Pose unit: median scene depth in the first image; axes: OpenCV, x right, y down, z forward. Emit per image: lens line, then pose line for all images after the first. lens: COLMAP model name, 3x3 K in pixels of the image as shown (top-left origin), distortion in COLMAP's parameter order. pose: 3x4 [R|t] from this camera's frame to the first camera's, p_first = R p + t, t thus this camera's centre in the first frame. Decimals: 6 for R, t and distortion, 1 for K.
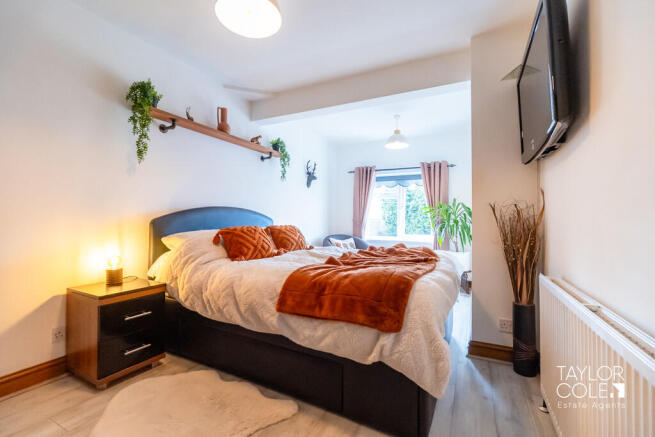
lens RADIAL K [[289.0, 0, 327.6], [0, 289.0, 218.6], [0, 0, 1]] dist [0.000647, 0.000087]
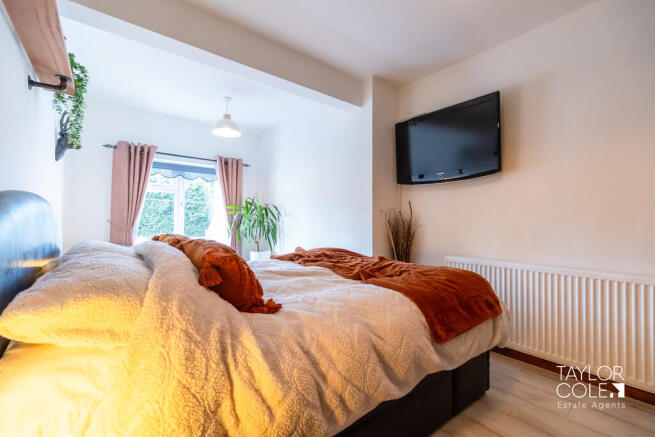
lens RADIAL K [[289.0, 0, 329.6], [0, 289.0, 215.5], [0, 0, 1]] dist [0.000647, 0.000087]
pose [[0.396840, 0.008005, 0.917853, -0.355057], [-0.005887, 0.999964, -0.006175, -0.007641], [-0.917869, -0.002953, 0.396873, 0.339209]]
